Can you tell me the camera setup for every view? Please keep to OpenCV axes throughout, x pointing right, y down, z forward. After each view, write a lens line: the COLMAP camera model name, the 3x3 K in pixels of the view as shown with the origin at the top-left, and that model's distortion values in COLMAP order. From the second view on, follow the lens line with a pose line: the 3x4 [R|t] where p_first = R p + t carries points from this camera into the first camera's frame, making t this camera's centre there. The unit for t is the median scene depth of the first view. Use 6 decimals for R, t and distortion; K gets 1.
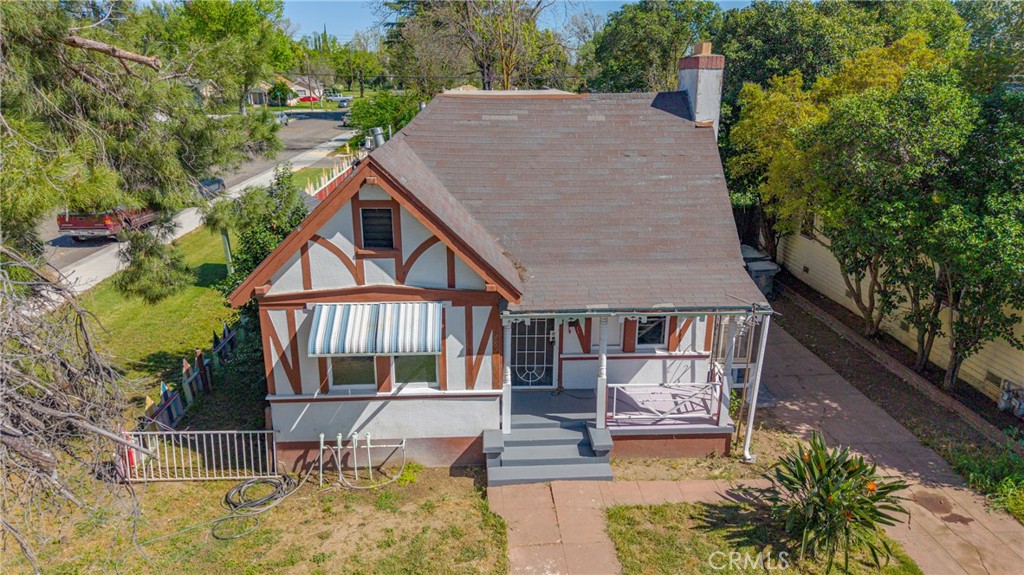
lens RADIAL K [[684.5, 0, 512.7], [0, 684.5, 285.7], [0, 0, 1]] dist [0.023394, -0.033614]
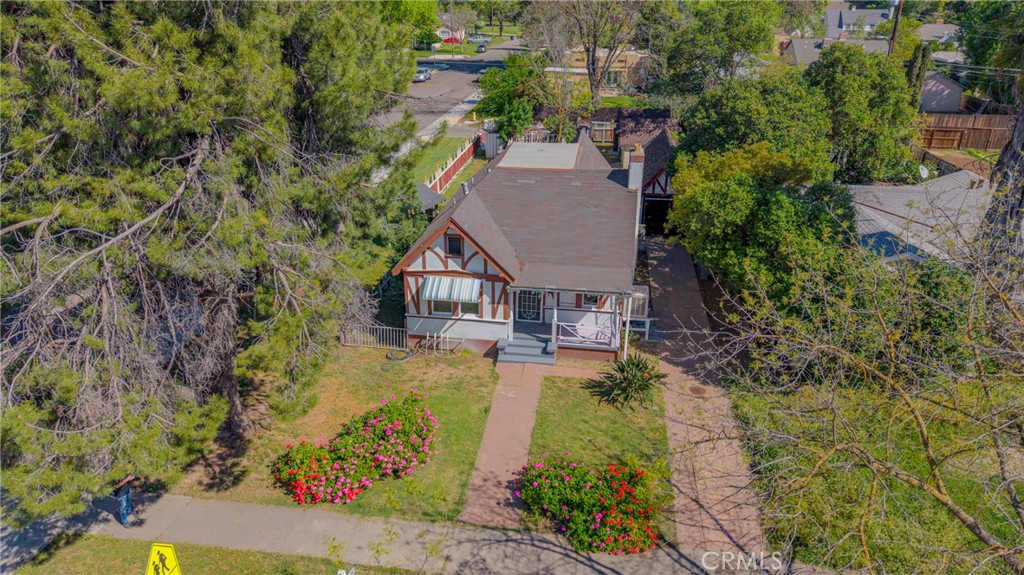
lens RADIAL K [[684.5, 0, 508.5], [0, 684.5, 287.3], [0, 0, 1]] dist [0.023394, -0.033614]
pose [[0.978474, 0.082375, -0.189214, 0.388733], [-0.061030, 0.991373, 0.115995, -0.204573], [0.197137, -0.101951, 0.975061, -1.107241]]
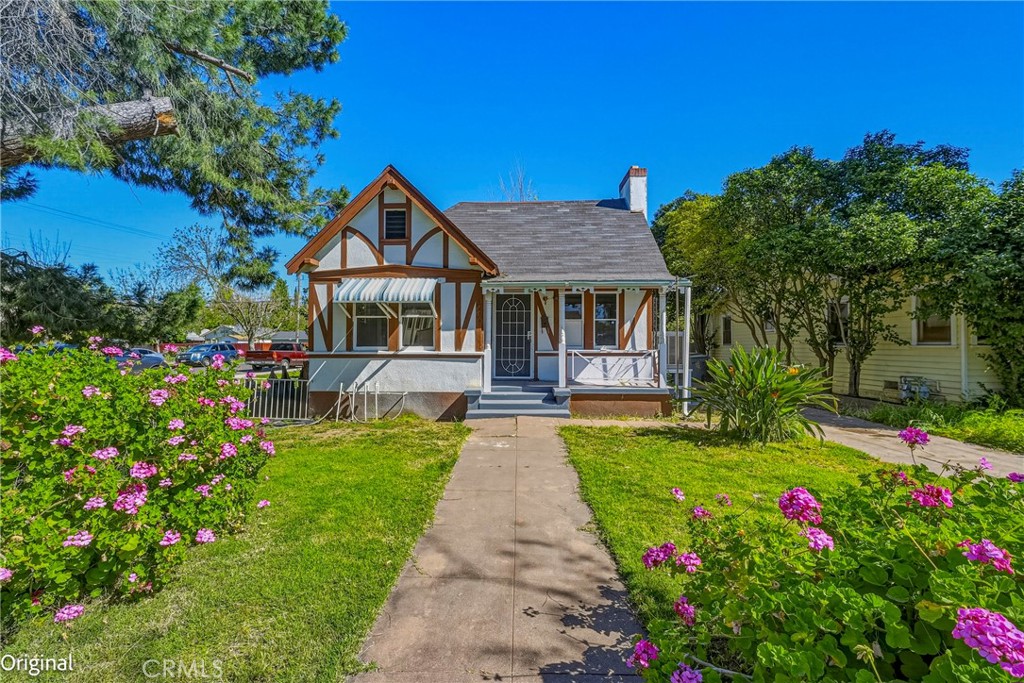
lens RADIAL K [[425.3, 0, 512.9], [0, 425.3, 339.5], [0, 0, 1]] dist [-0.008807, 0.001588]
pose [[0.996634, -0.003949, -0.081886, 0.105048], [-0.021613, 0.950848, -0.308904, 0.375573], [0.079081, 0.309634, 0.947562, 0.245644]]
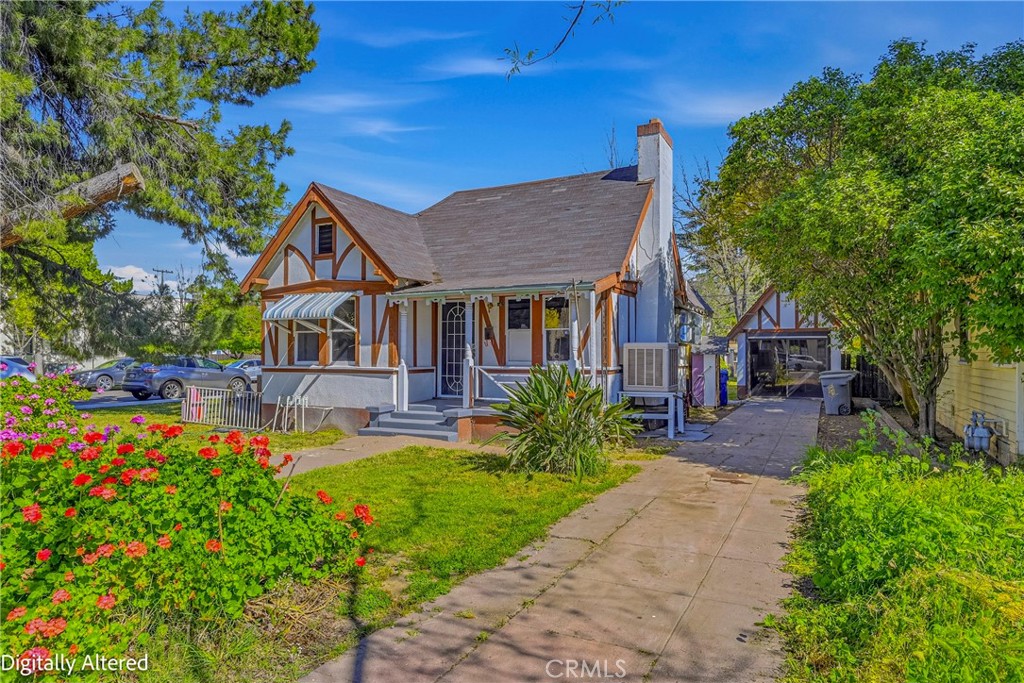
lens RADIAL K [[628.6, 0, 516.8], [0, 628.6, 347.9], [0, 0, 1]] dist [-0.015762, 0.001170]
pose [[0.868668, -0.007626, -0.495336, 0.721476], [-0.142617, 0.953702, -0.264790, 0.383098], [0.474422, 0.300658, 0.827363, 0.175332]]
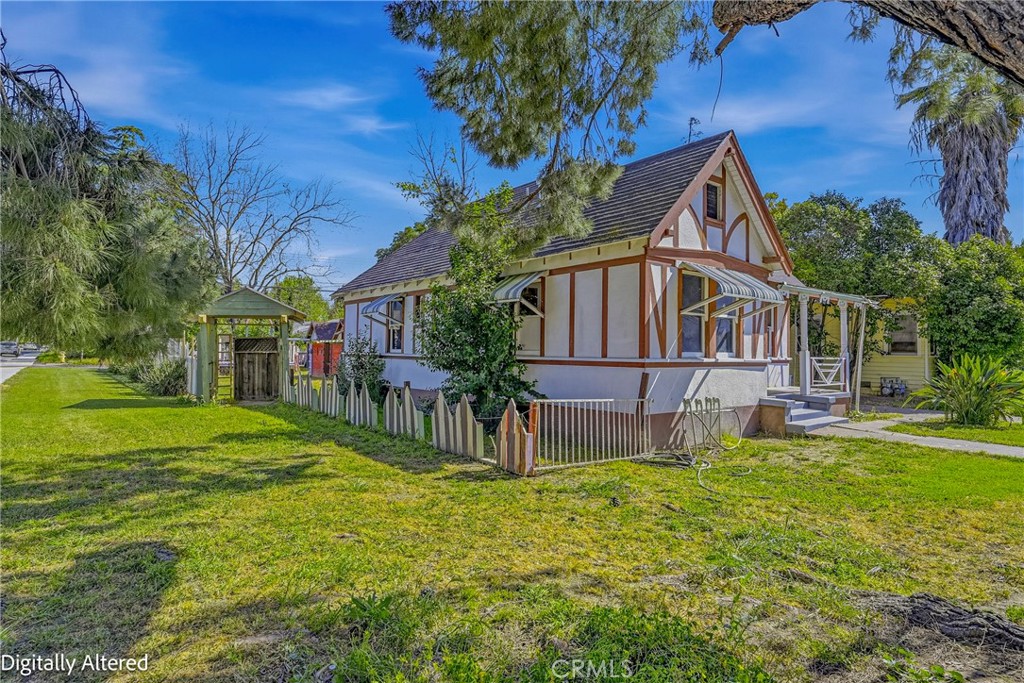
lens RADIAL K [[555.4, 0, 505.8], [0, 555.4, 348.7], [0, 0, 1]] dist [-0.009693, -0.001223]
pose [[0.821292, 0.010879, 0.570405, -0.924891], [0.160174, 0.955207, -0.248844, 0.299838], [-0.547562, 0.295737, 0.782761, 0.499848]]
